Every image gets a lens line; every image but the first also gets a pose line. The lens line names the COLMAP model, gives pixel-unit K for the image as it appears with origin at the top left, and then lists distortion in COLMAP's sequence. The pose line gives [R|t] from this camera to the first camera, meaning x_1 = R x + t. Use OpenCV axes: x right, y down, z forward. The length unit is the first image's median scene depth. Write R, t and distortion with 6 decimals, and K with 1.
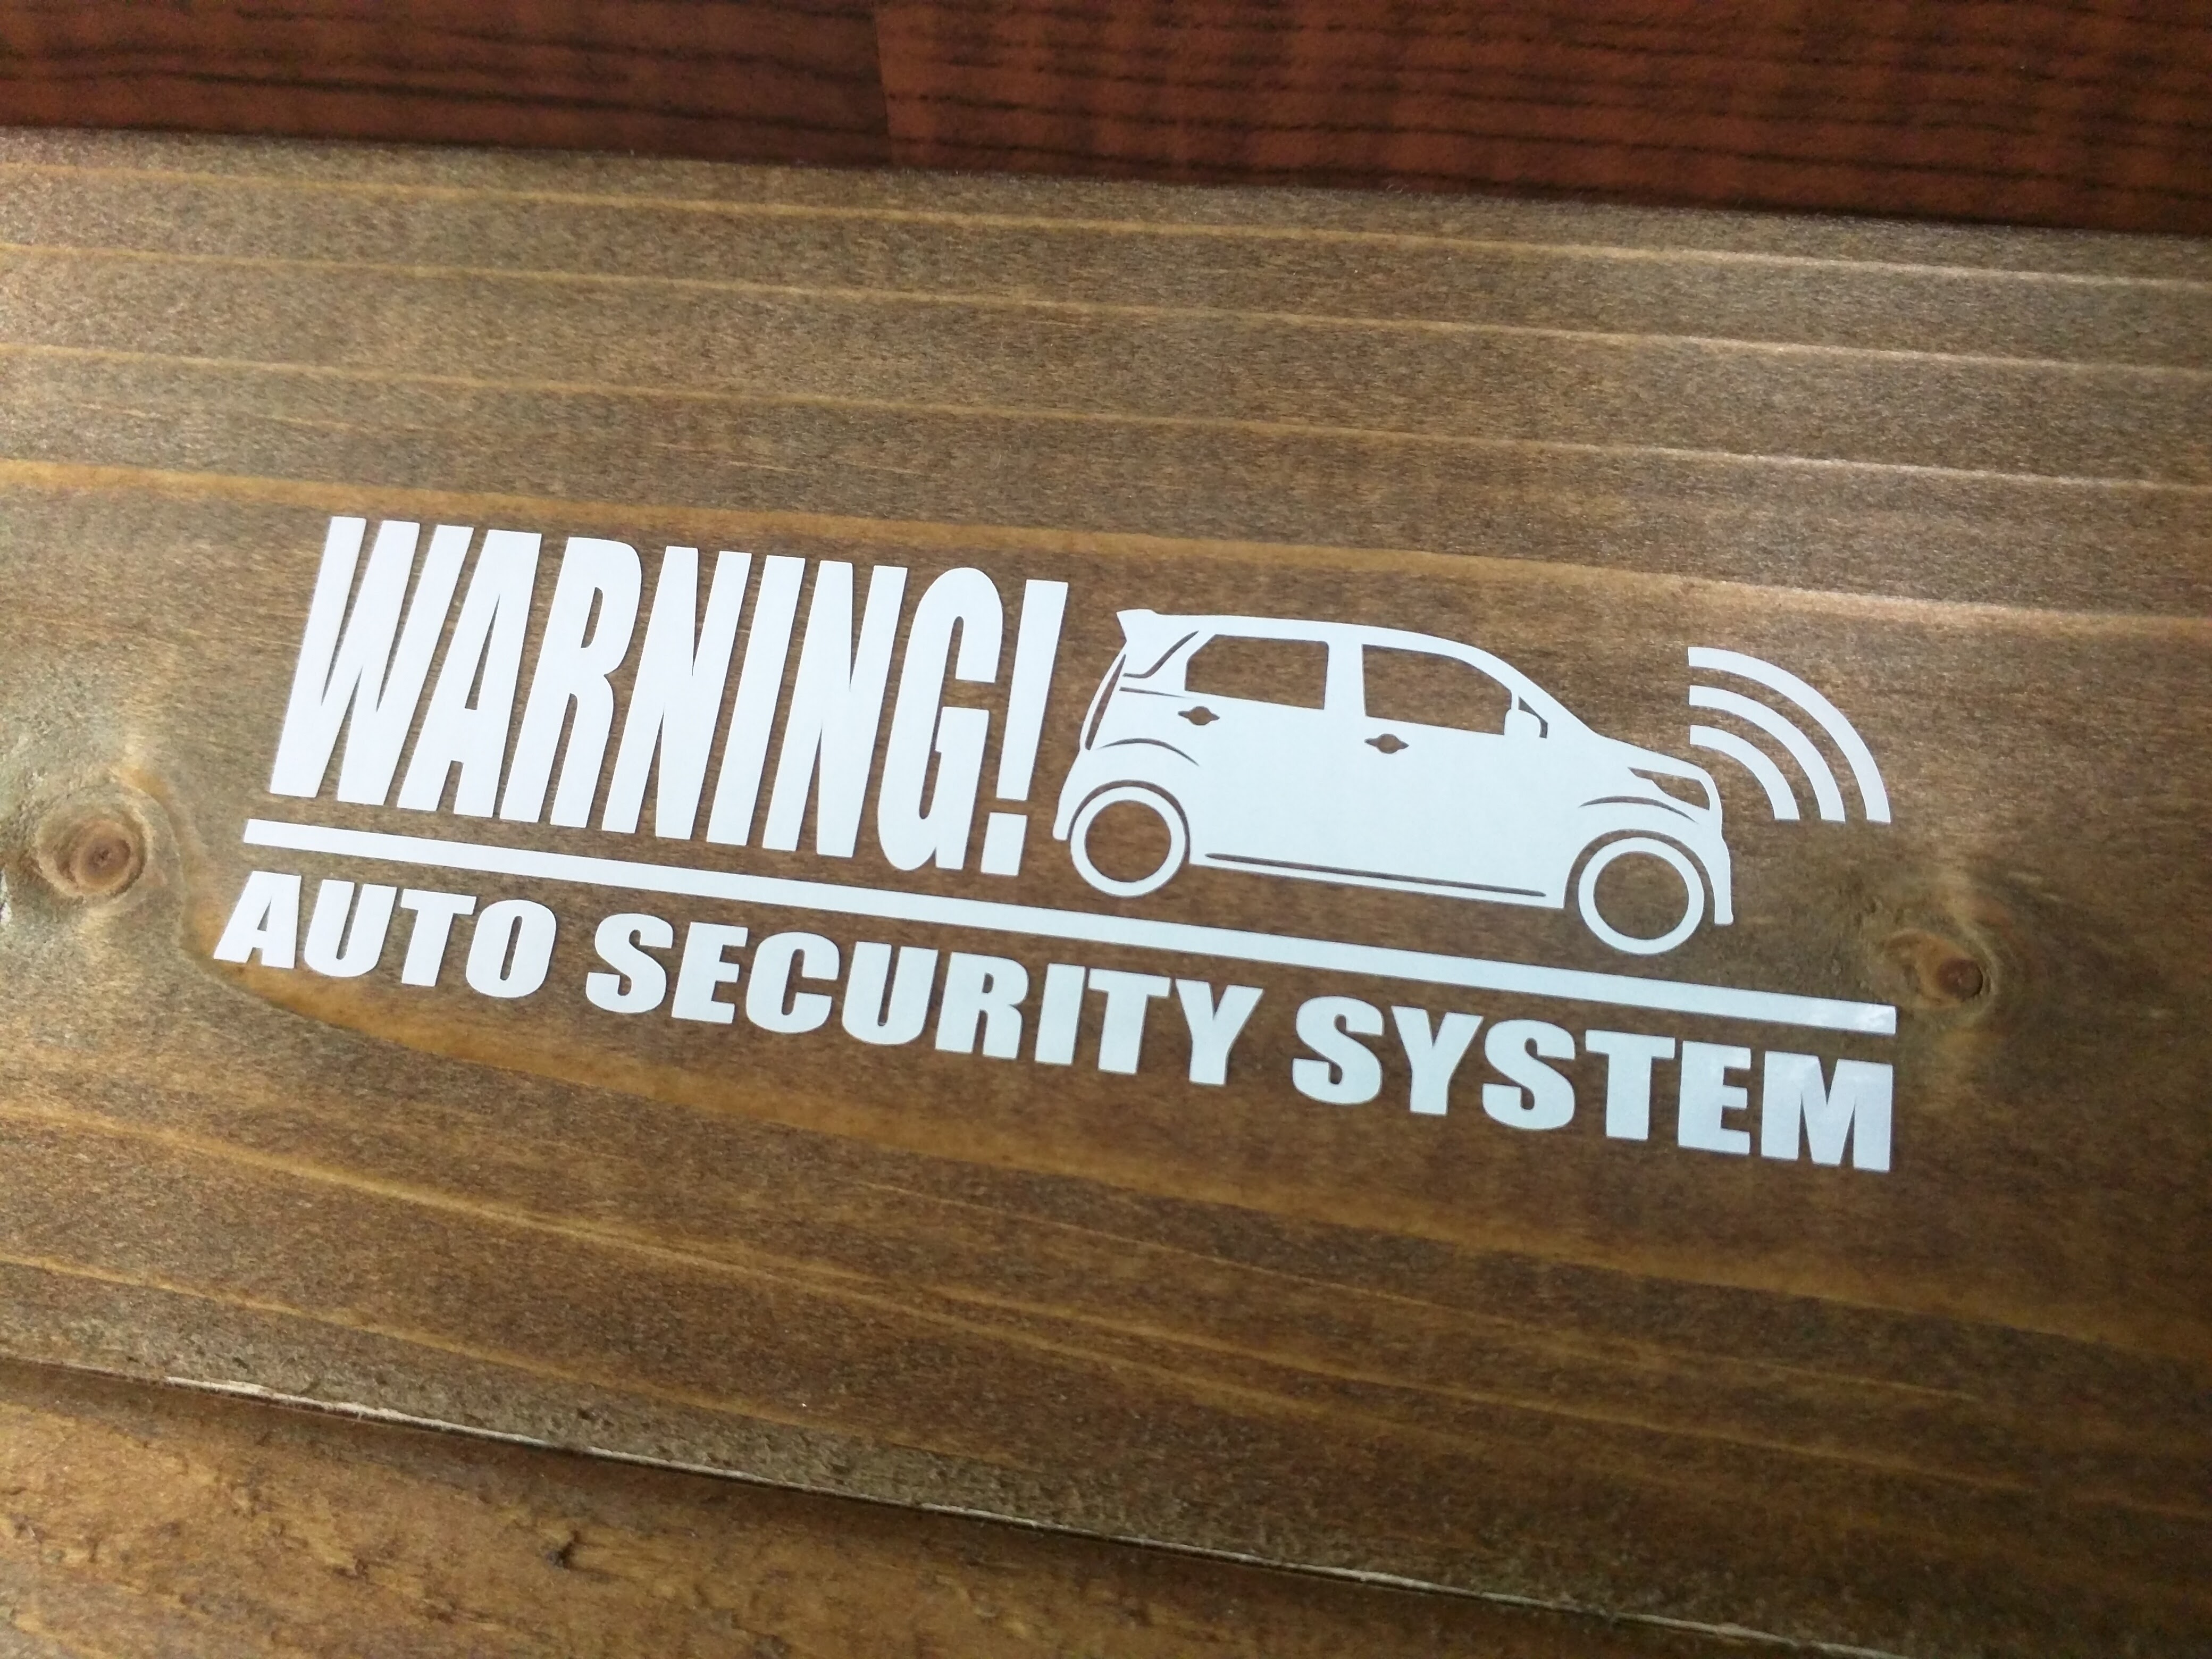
lens RADIAL K [[1859.7, 0, 1095.3], [0, 1859.7, 792.6], [0, 0, 1]] dist [-0.039132, 0.012346]
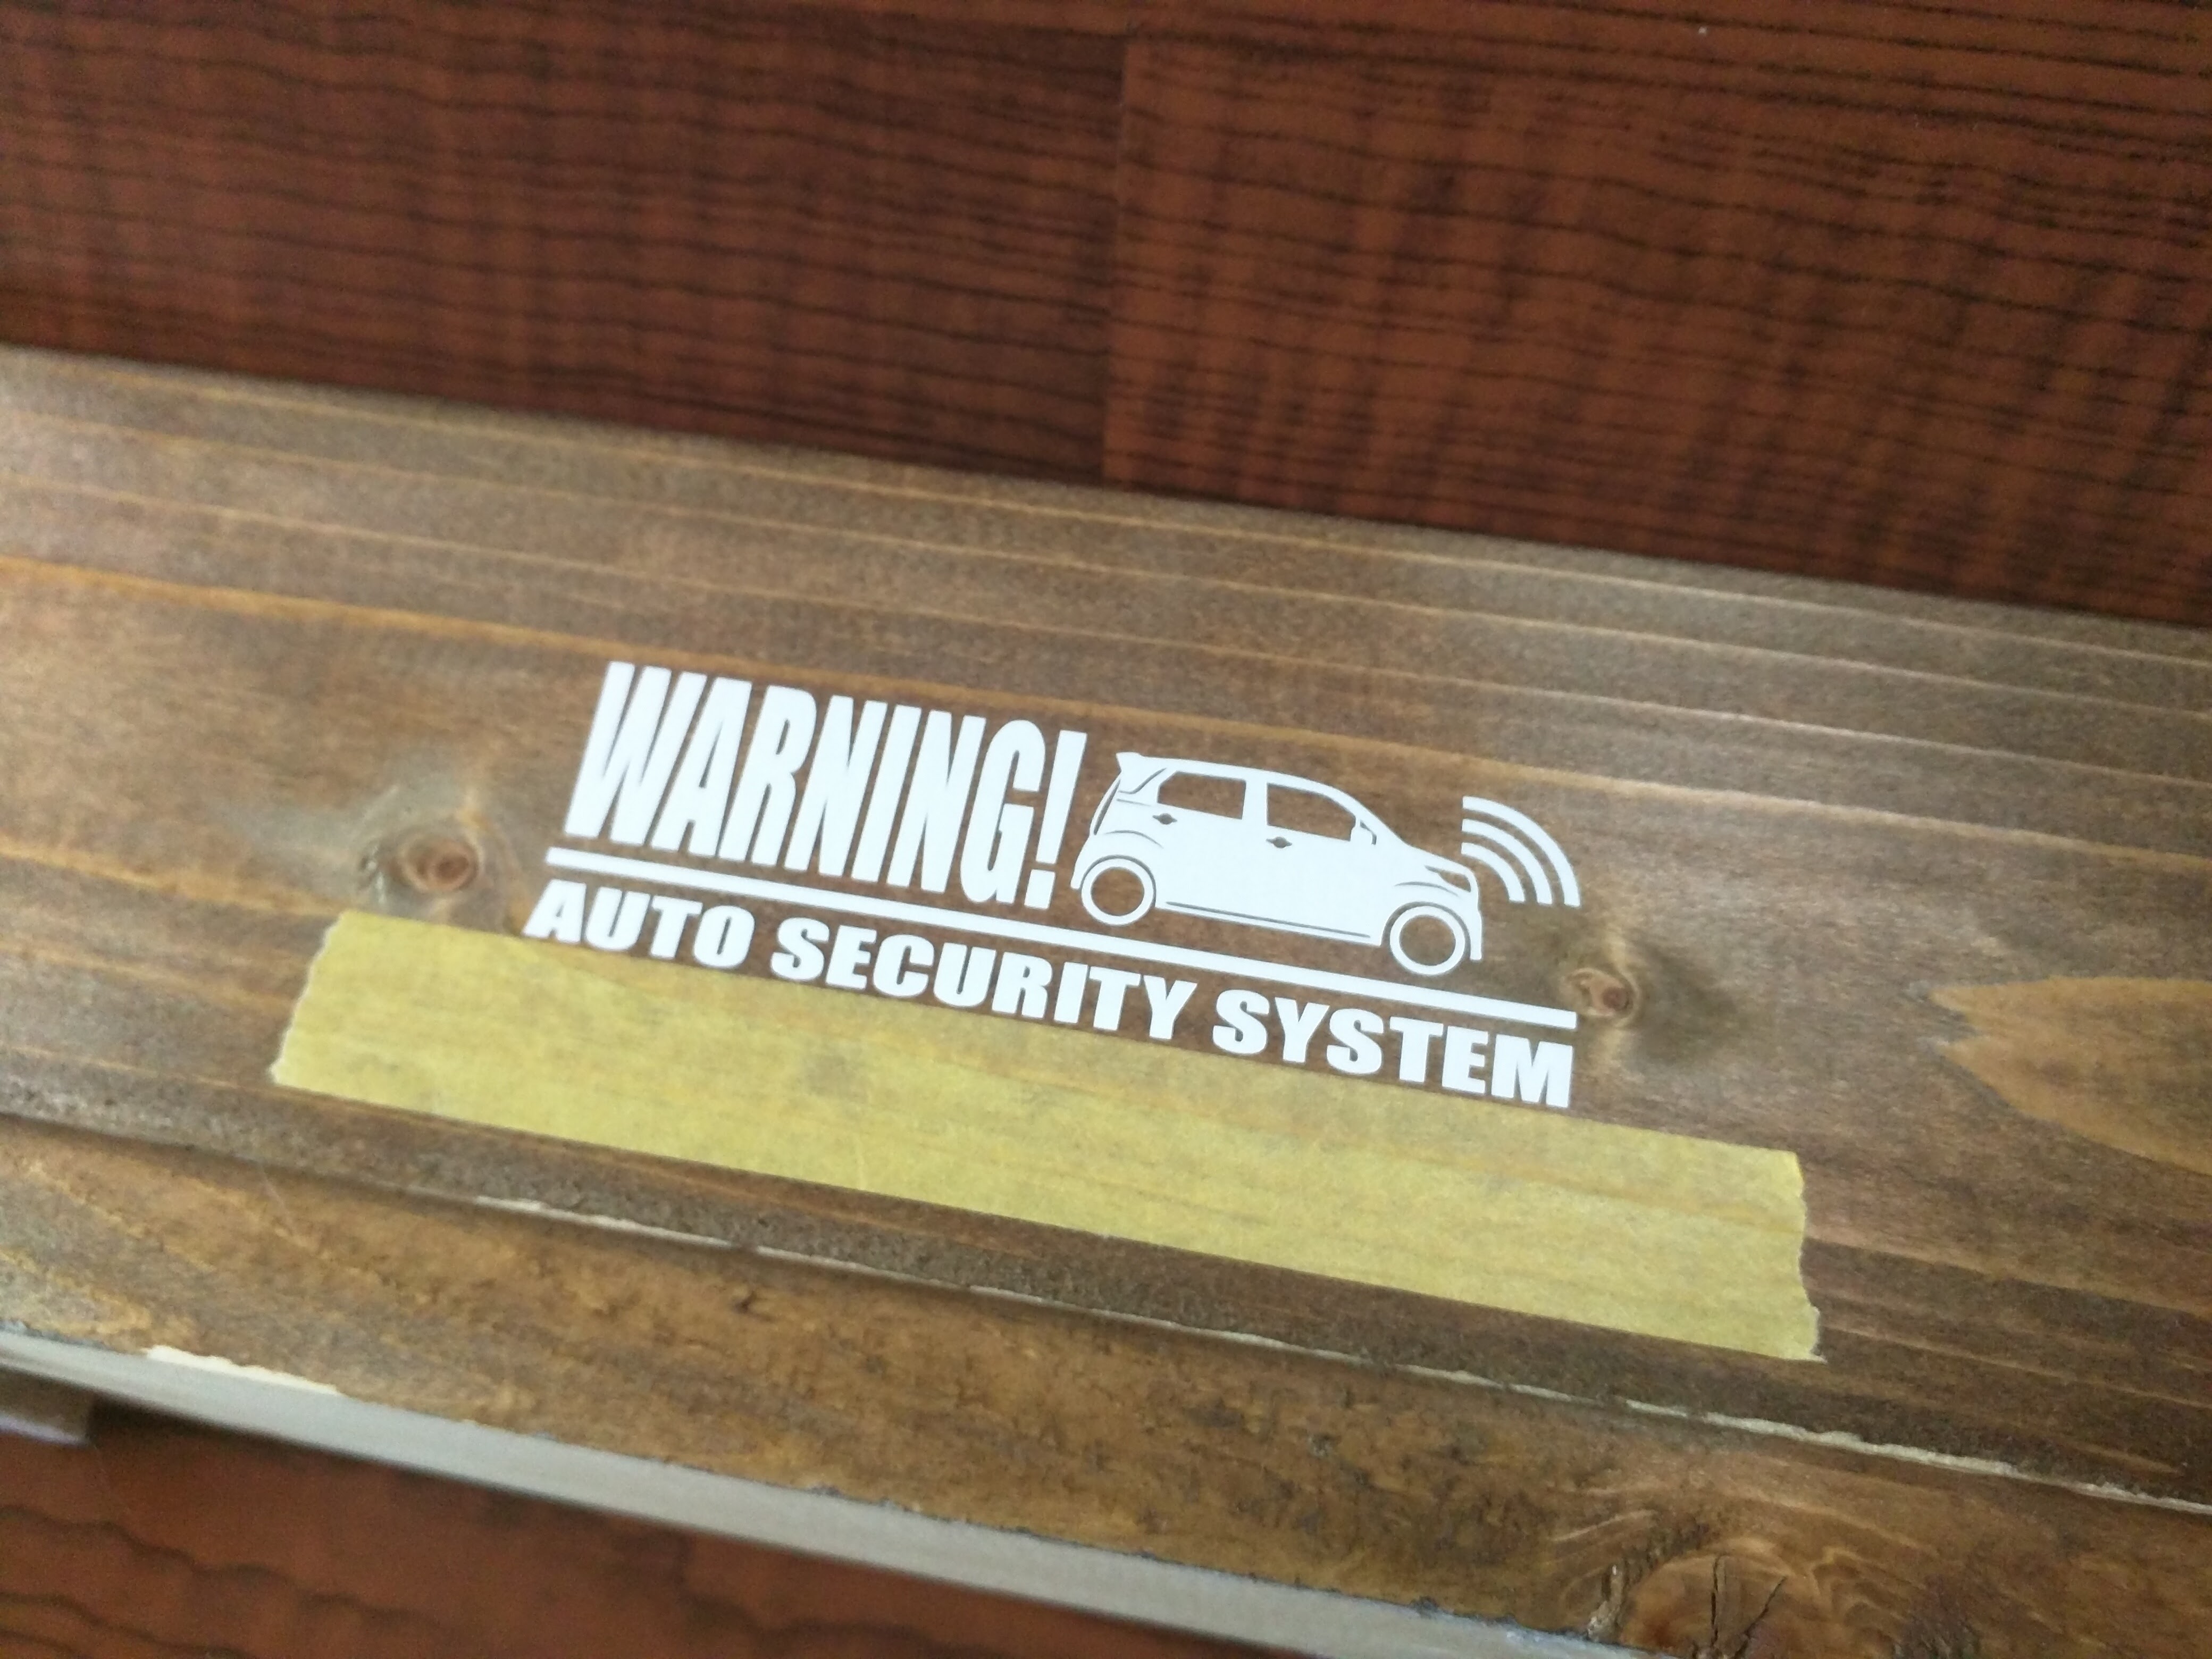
lens RADIAL K [[1801.0, 0, 1098.6], [0, 1801.0, 791.1], [0, 0, 1]] dist [0.057324, -0.211308]
pose [[0.996356, 0.067816, 0.051729, -0.084258], [-0.060457, 0.989333, -0.132537, 0.144850], [-0.060166, 0.128926, 0.989827, -0.553744]]
